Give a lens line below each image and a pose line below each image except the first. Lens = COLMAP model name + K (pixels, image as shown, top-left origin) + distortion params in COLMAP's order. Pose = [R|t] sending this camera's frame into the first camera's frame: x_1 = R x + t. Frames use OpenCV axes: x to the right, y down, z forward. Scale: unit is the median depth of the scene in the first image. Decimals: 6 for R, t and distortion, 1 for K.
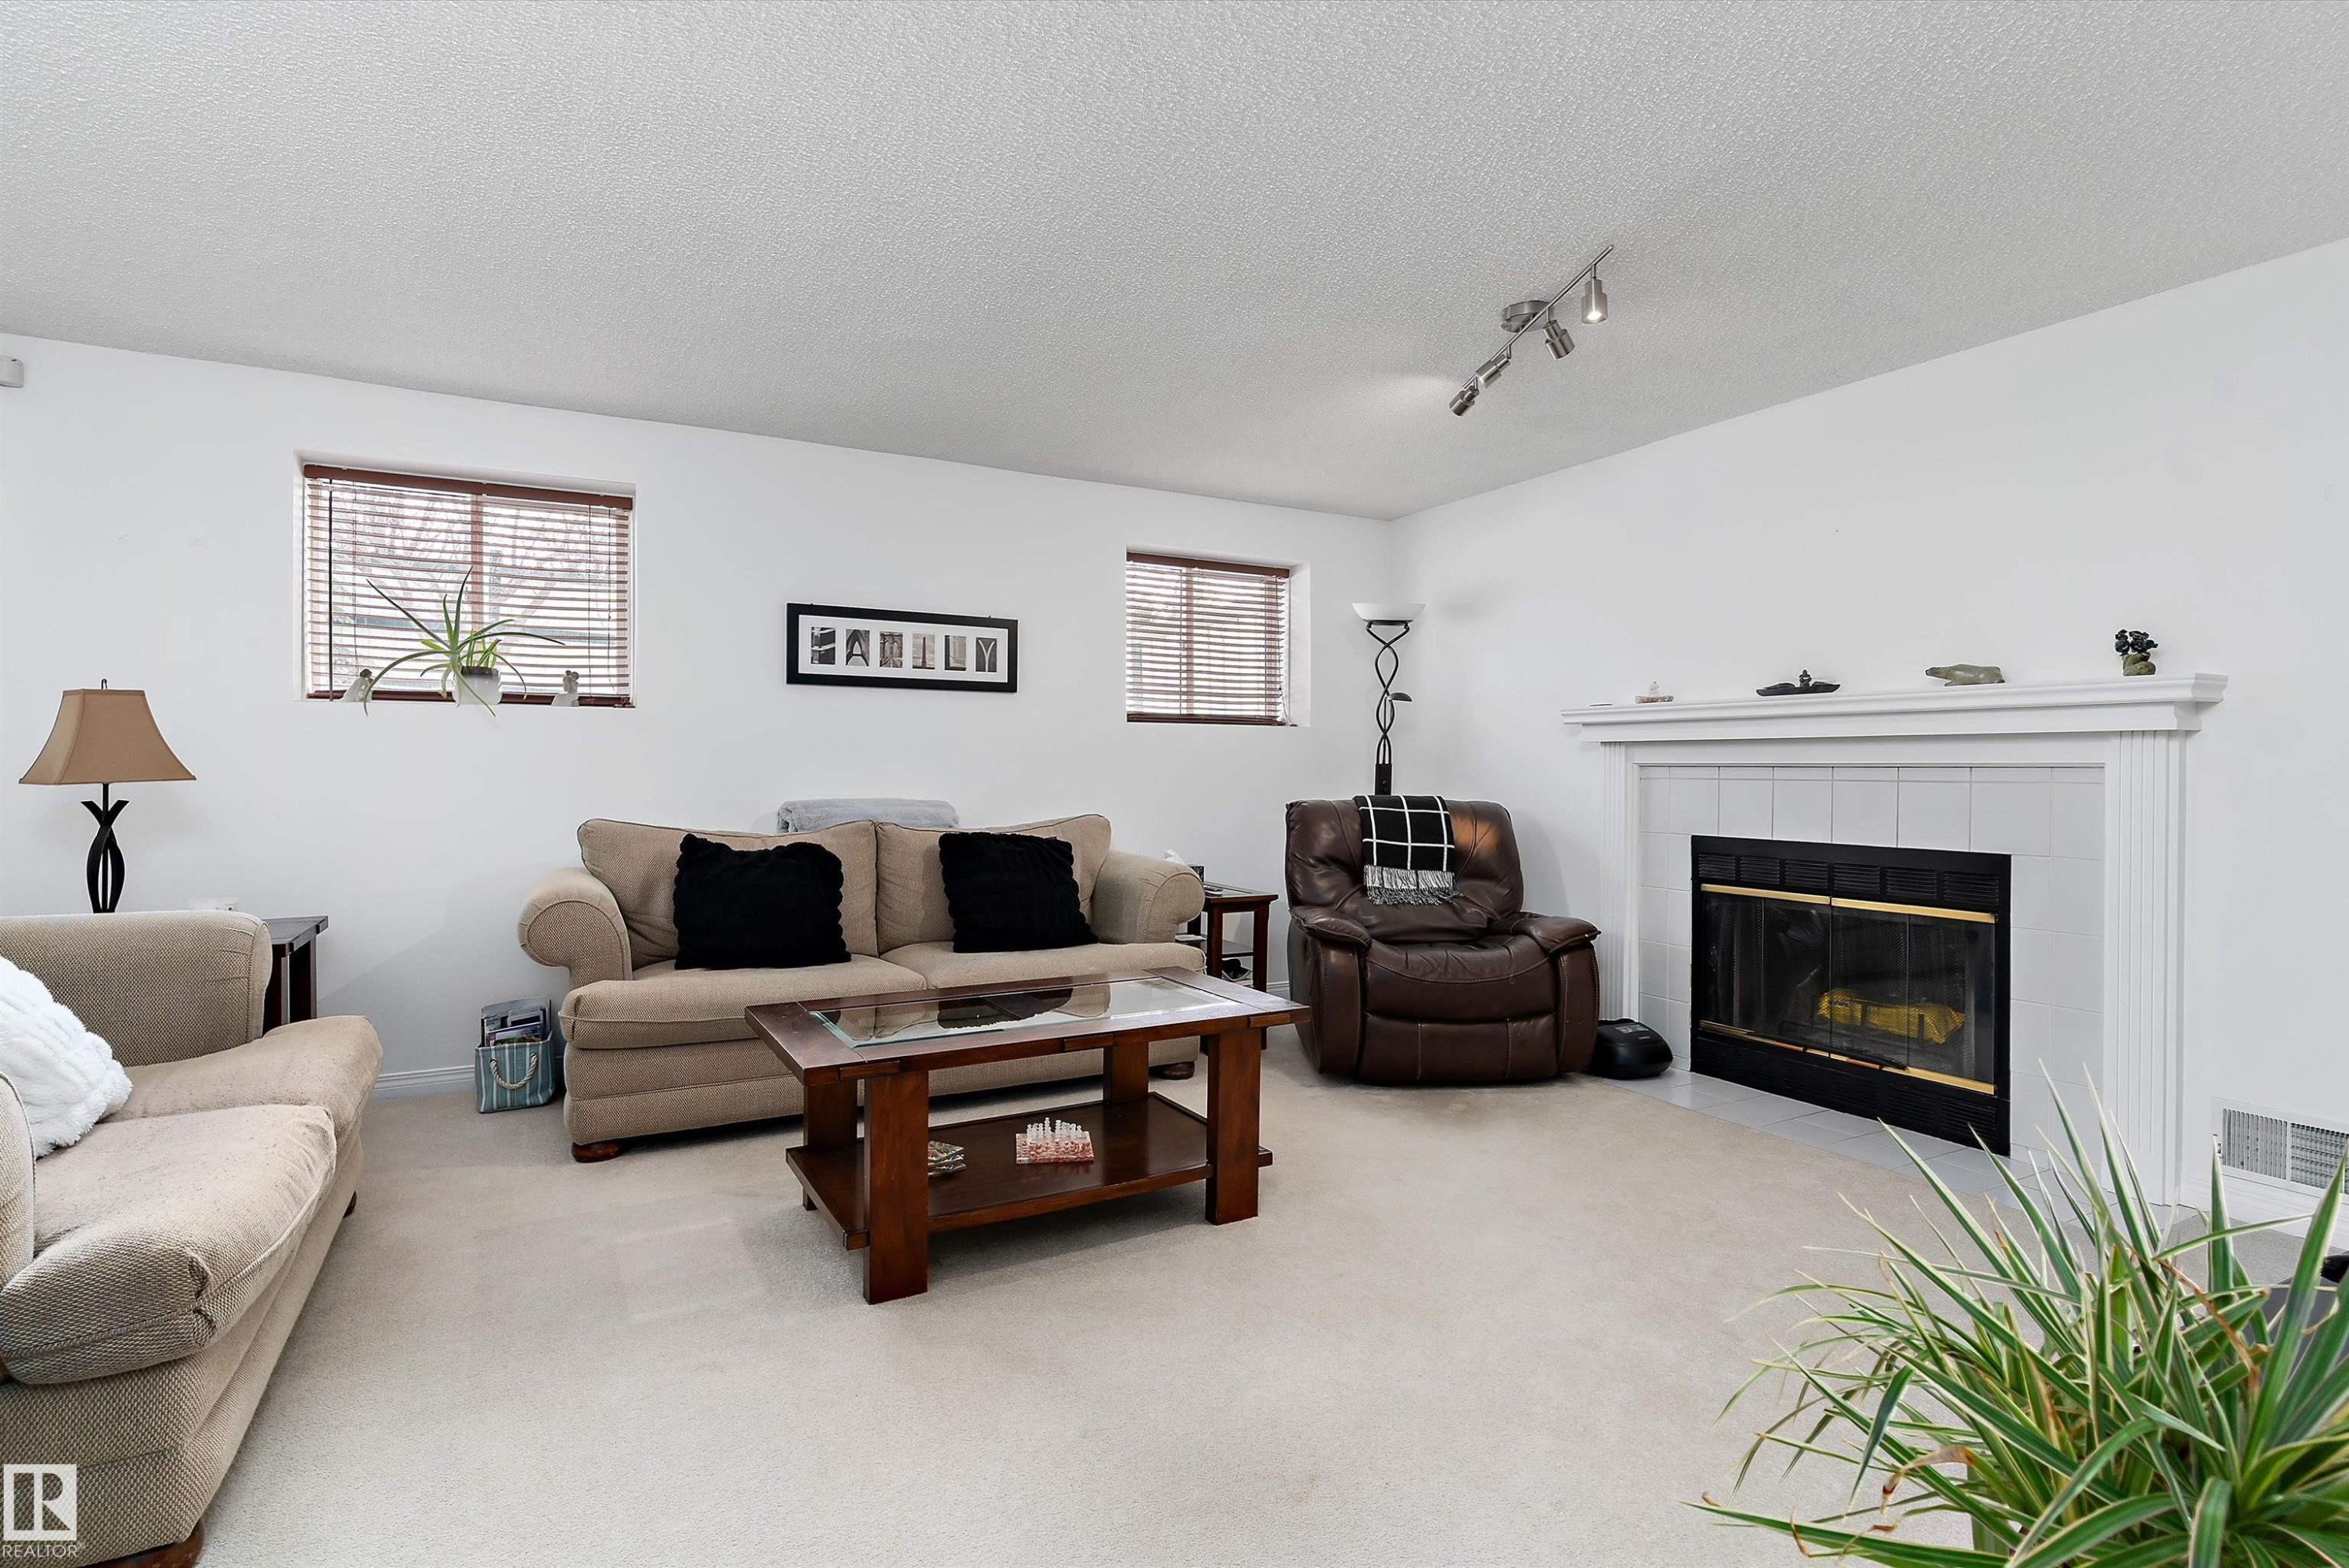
lens RADIAL K [[1143.4, 0, 1164.4], [0, 1143.4, 779.9], [0, 0, 1]] dist [0.000669, 0.000665]
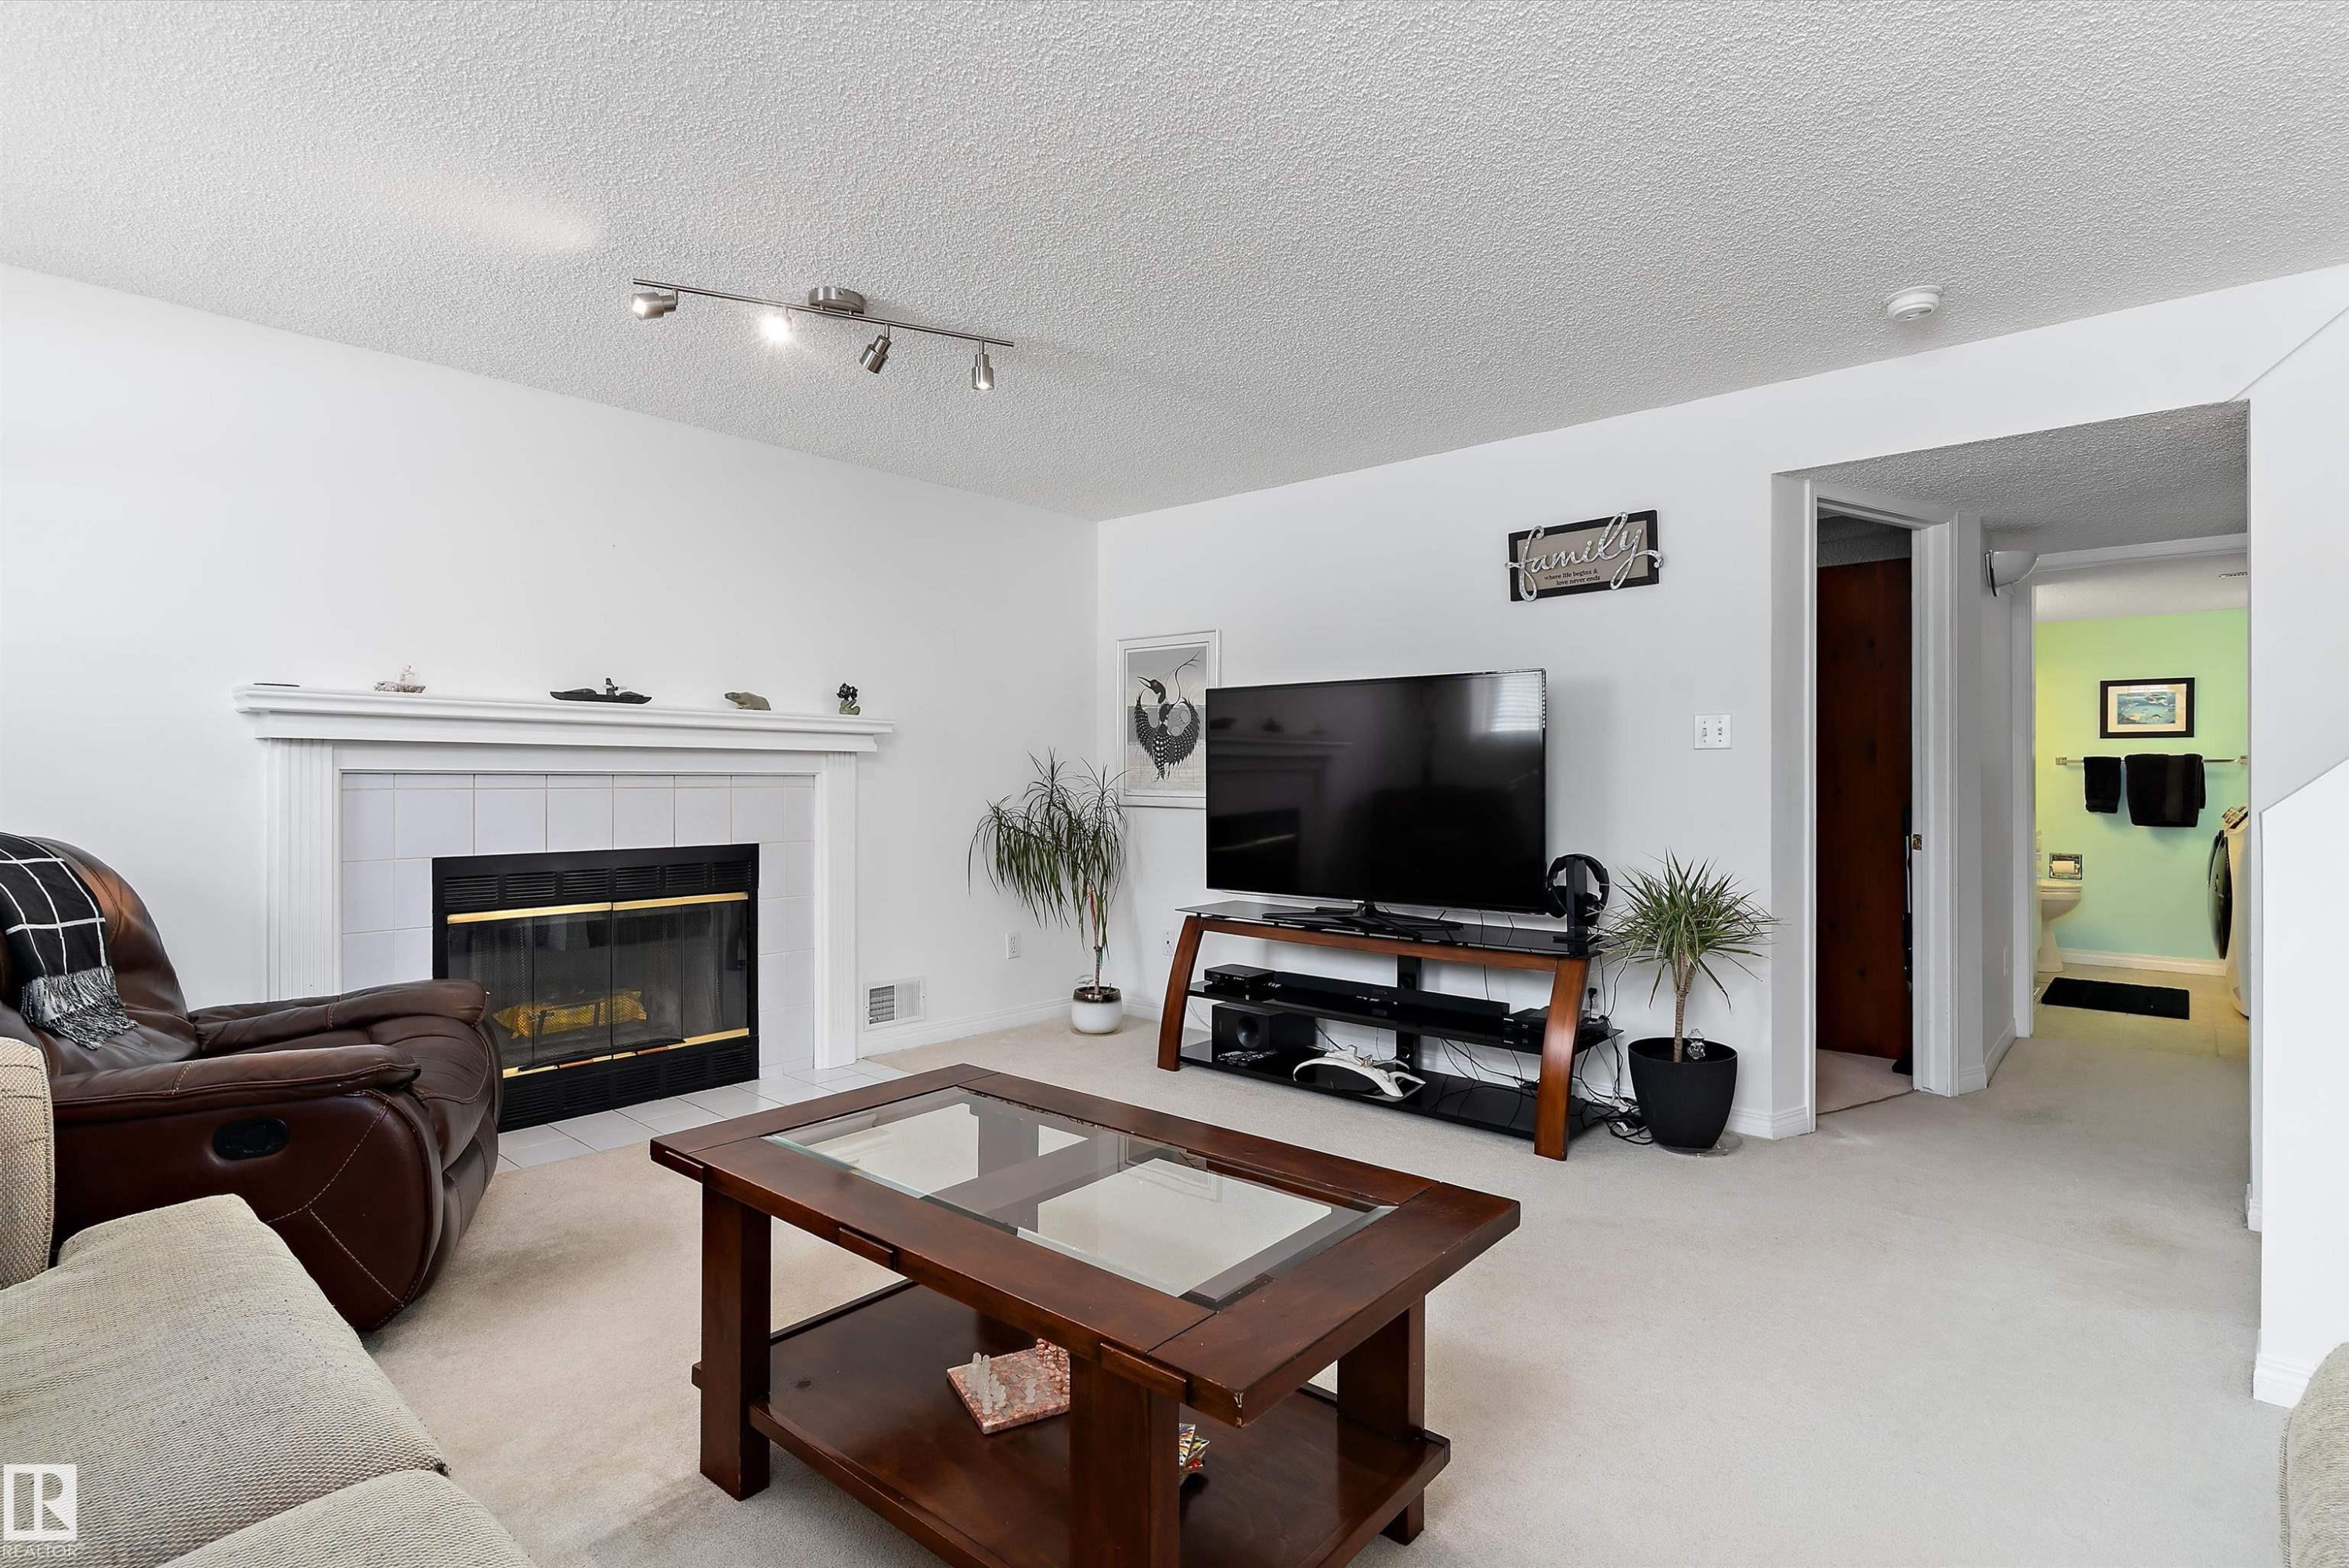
lens RADIAL K [[1143.4, 0, 1166.2], [0, 1143.4, 767.5], [0, 0, 1]] dist [0.000669, 0.000665]
pose [[-0.343885, 0.003523, 0.939005, -0.555348], [0.005761, 0.999982, -0.001642, -0.013759], [-0.938994, 0.004845, -0.343899, 0.895569]]
